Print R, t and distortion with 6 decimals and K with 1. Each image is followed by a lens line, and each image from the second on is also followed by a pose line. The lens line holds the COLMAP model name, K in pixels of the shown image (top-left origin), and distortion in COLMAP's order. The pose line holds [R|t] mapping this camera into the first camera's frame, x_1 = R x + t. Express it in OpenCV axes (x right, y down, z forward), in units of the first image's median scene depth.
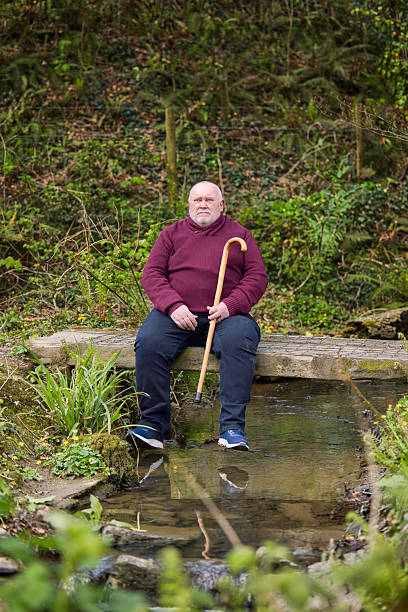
lens RADIAL K [[1352.9, 0, 204.0], [0, 1352.9, 306.0], [0, 0, 1]] dist [-0.117561, 0.152966]
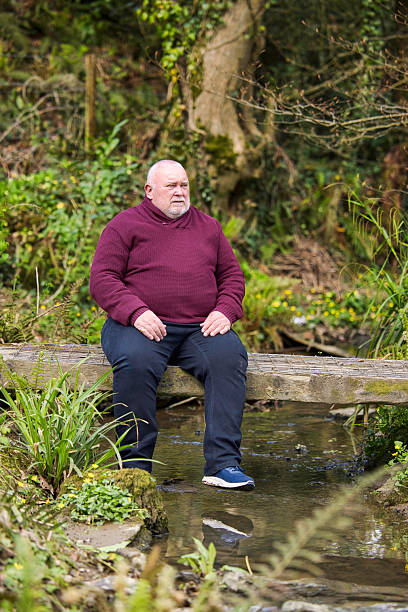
lens RADIAL K [[1916.4, 0, 204.0], [0, 1916.4, 306.0], [0, 0, 1]] dist [0.258929, 2.000457]
pose [[0.949923, 0.012253, 0.312243, -0.348994], [-0.008524, 0.999875, -0.013305, 0.010518], [-0.312367, 0.009977, 0.949909, -0.100740]]
